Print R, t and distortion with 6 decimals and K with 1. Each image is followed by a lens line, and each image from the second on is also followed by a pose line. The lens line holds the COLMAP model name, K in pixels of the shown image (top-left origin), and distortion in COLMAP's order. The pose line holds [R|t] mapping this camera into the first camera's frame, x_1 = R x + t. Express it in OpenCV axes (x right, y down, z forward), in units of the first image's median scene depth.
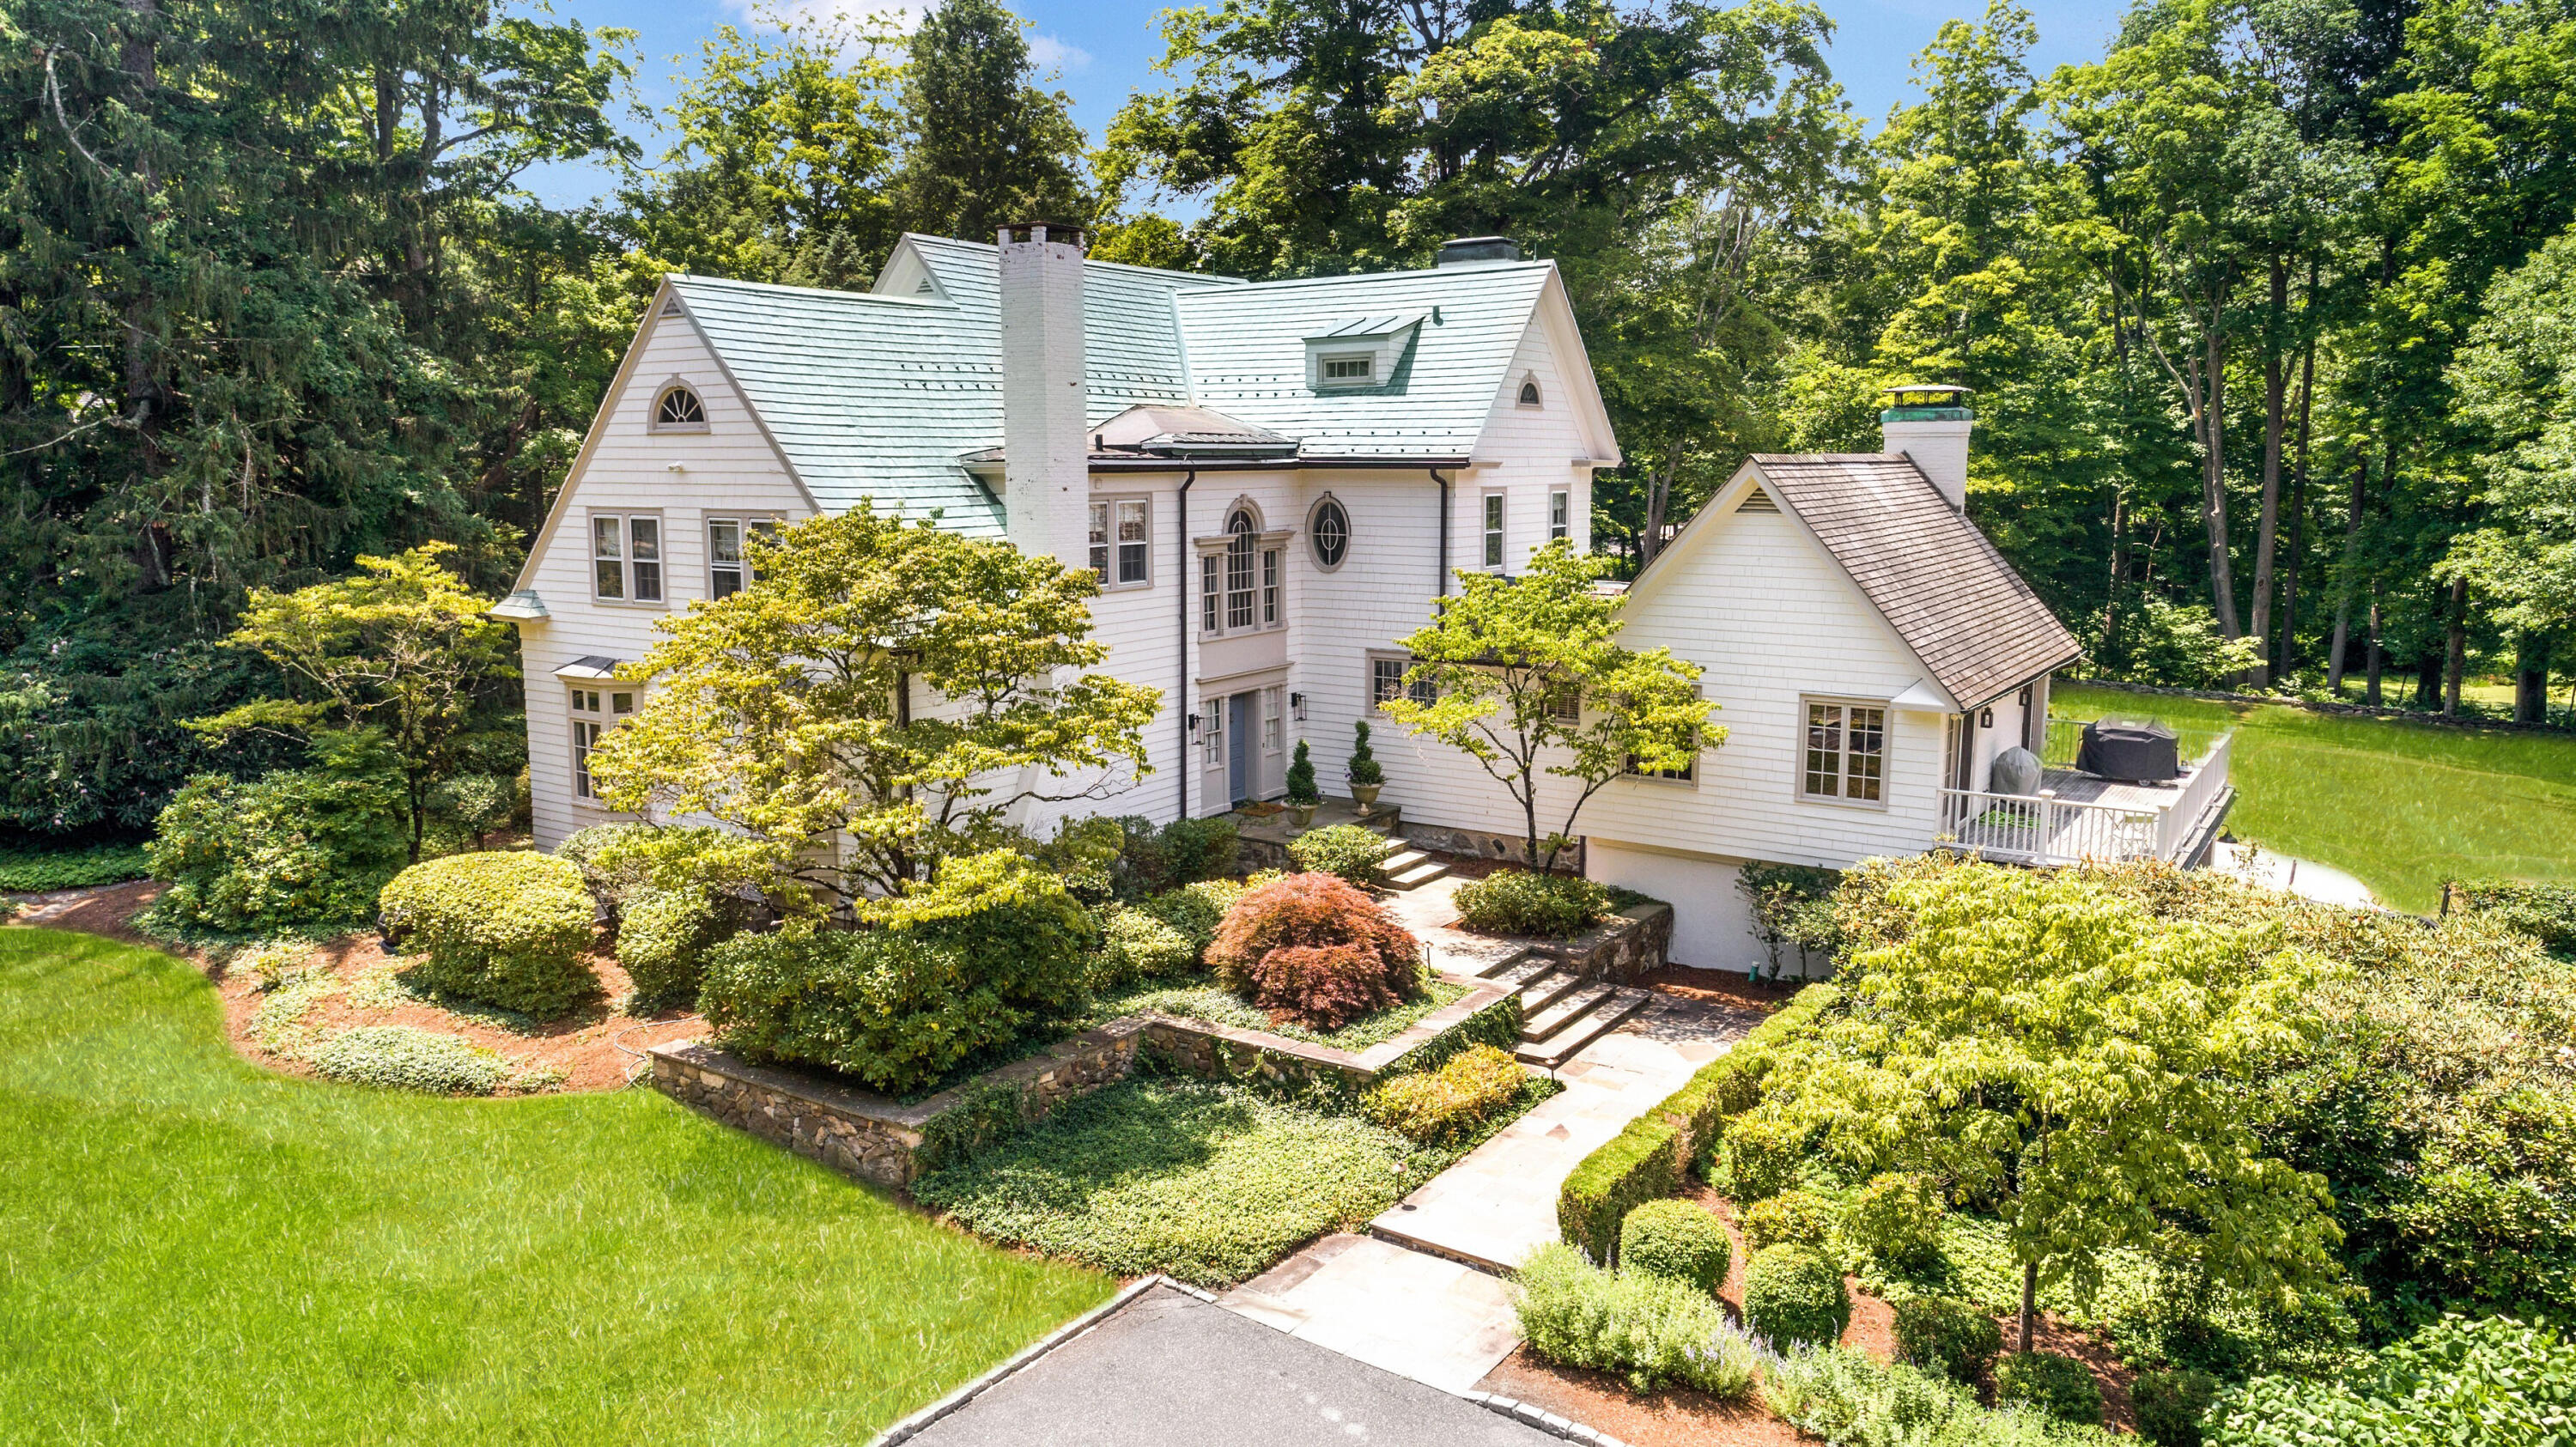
lens RADIAL K [[1741.6, 0, 1275.8], [0, 1741.6, 723.4], [0, 0, 1]] dist [0.006755, 0.000978]
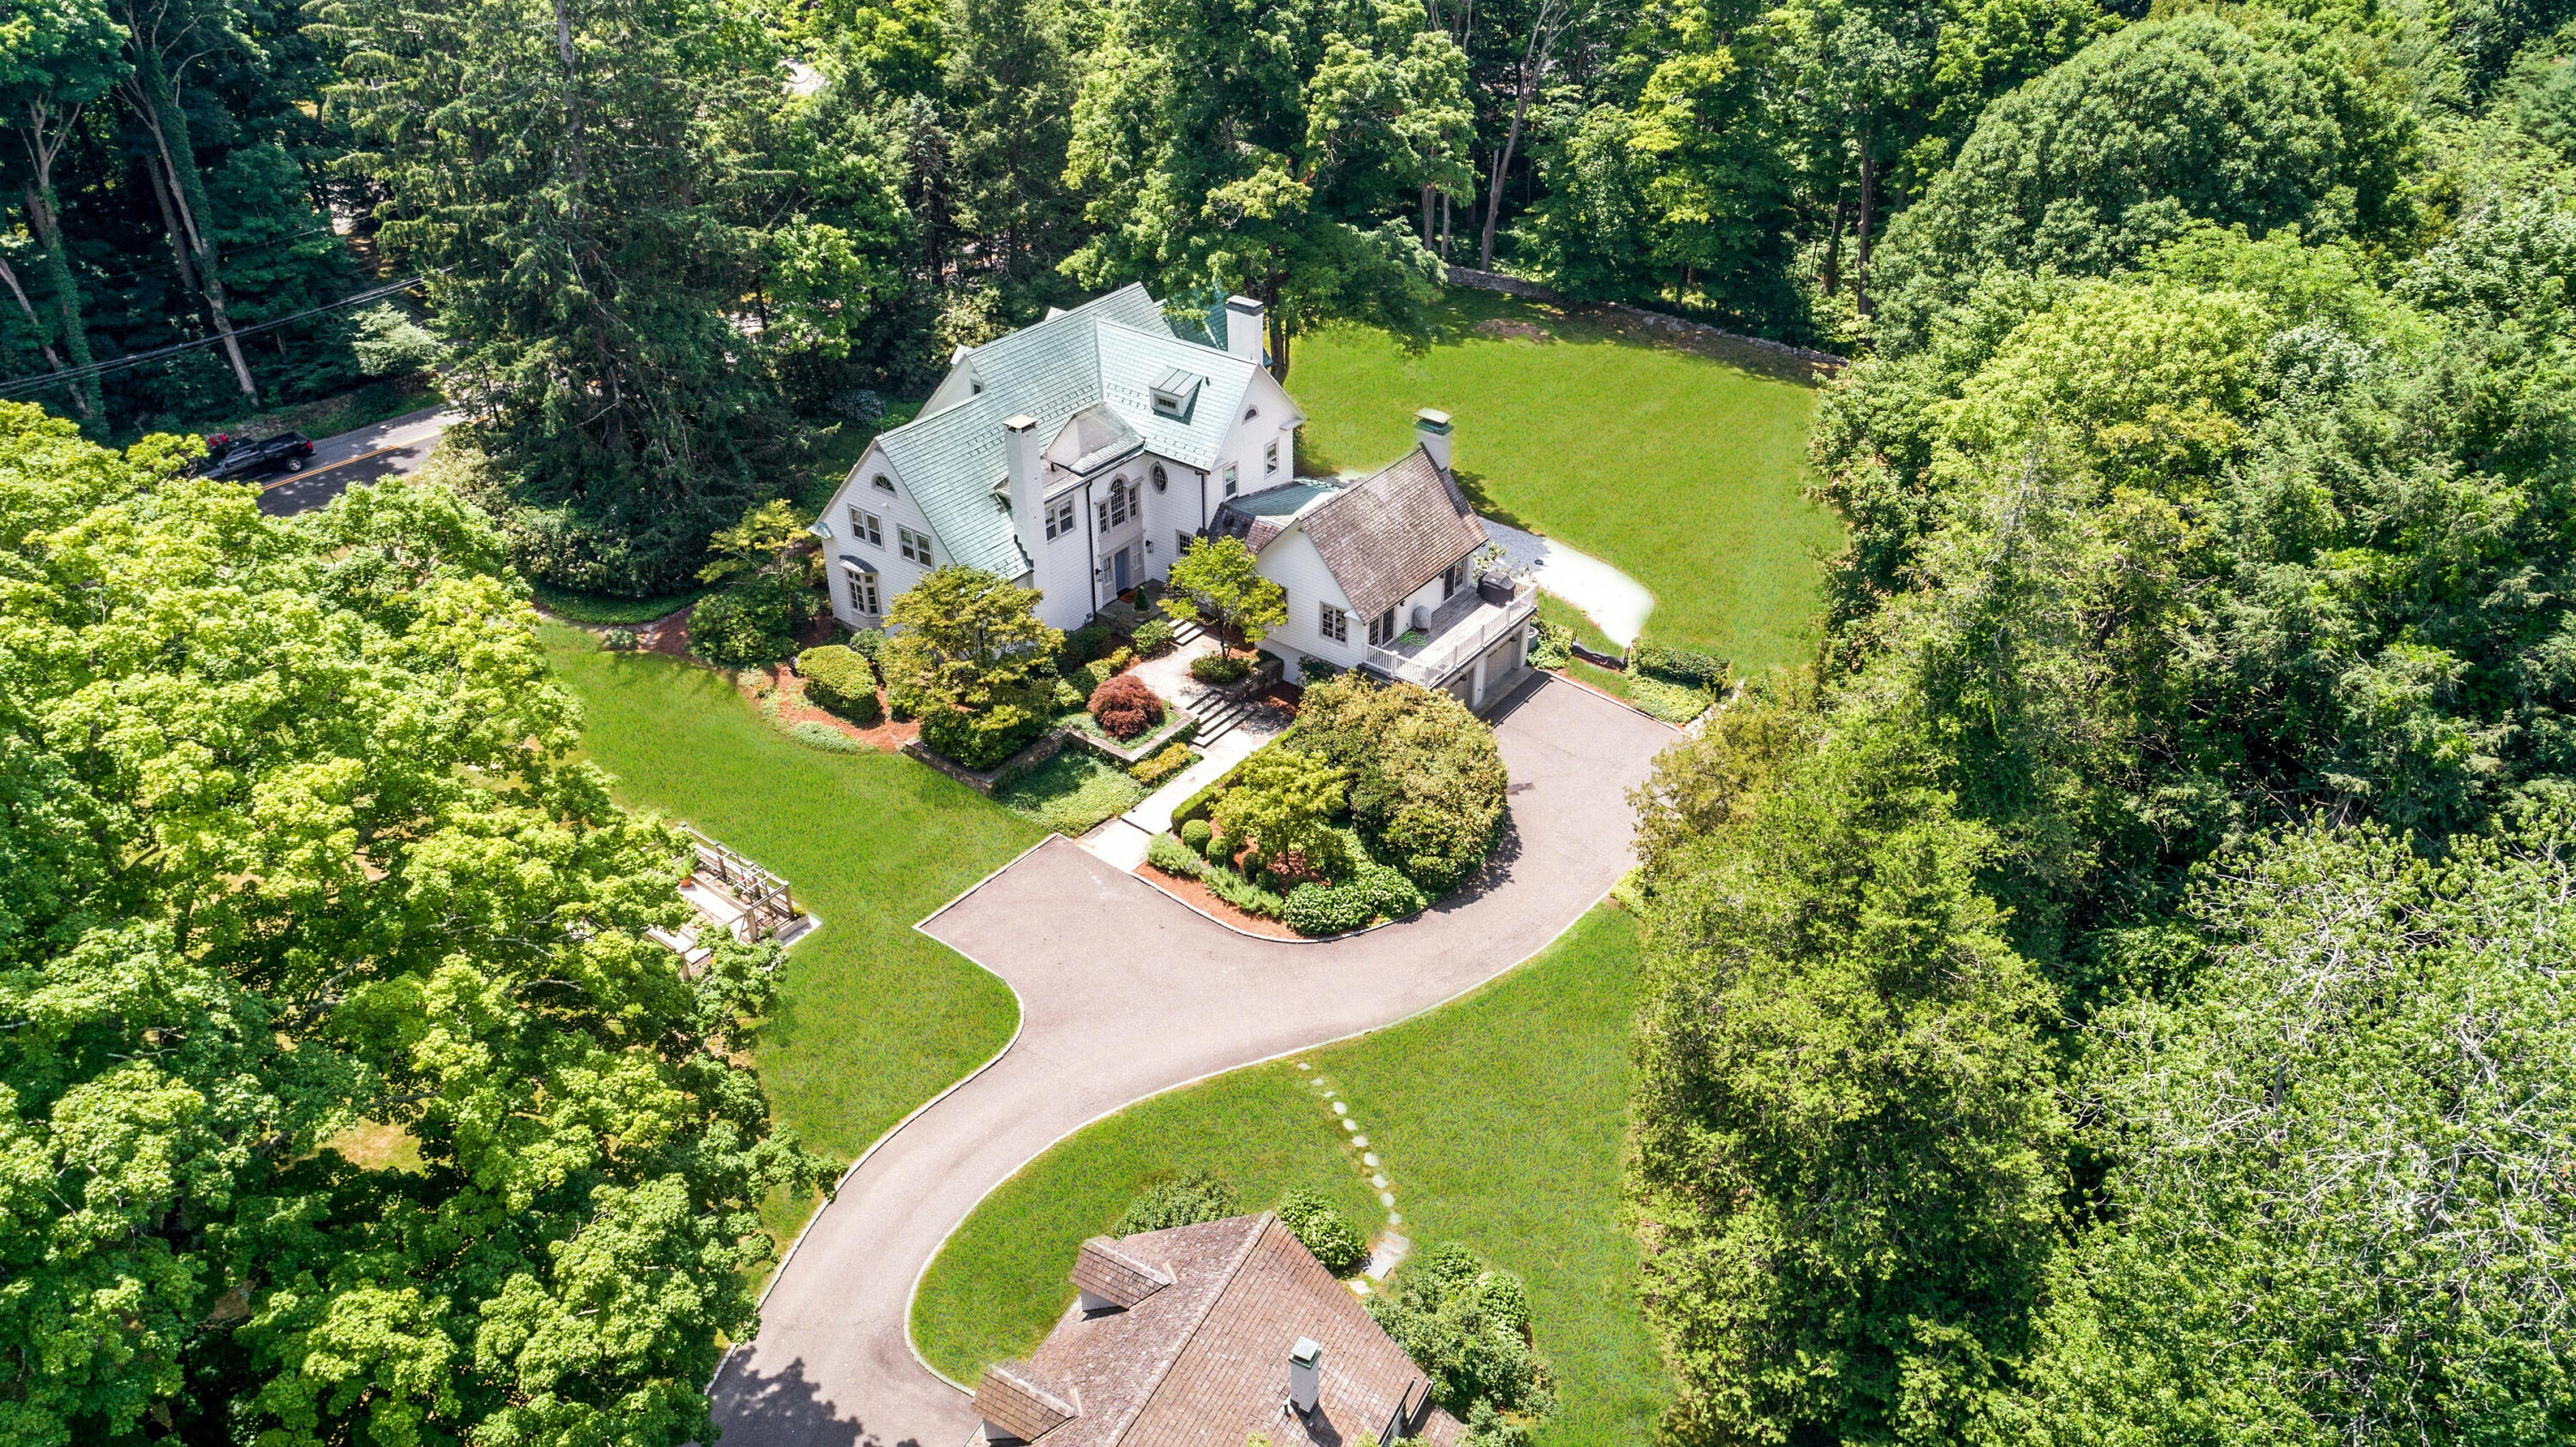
lens RADIAL K [[1741.6, 0, 1290.1], [0, 1741.6, 719.6], [0, 0, 1]] dist [0.006755, 0.000978]
pose [[0.998814, 0.031901, -0.036778, 0.385209], [-0.013937, 0.911156, 0.411825, -0.994517], [0.046648, -0.410824, 0.910520, -1.550424]]
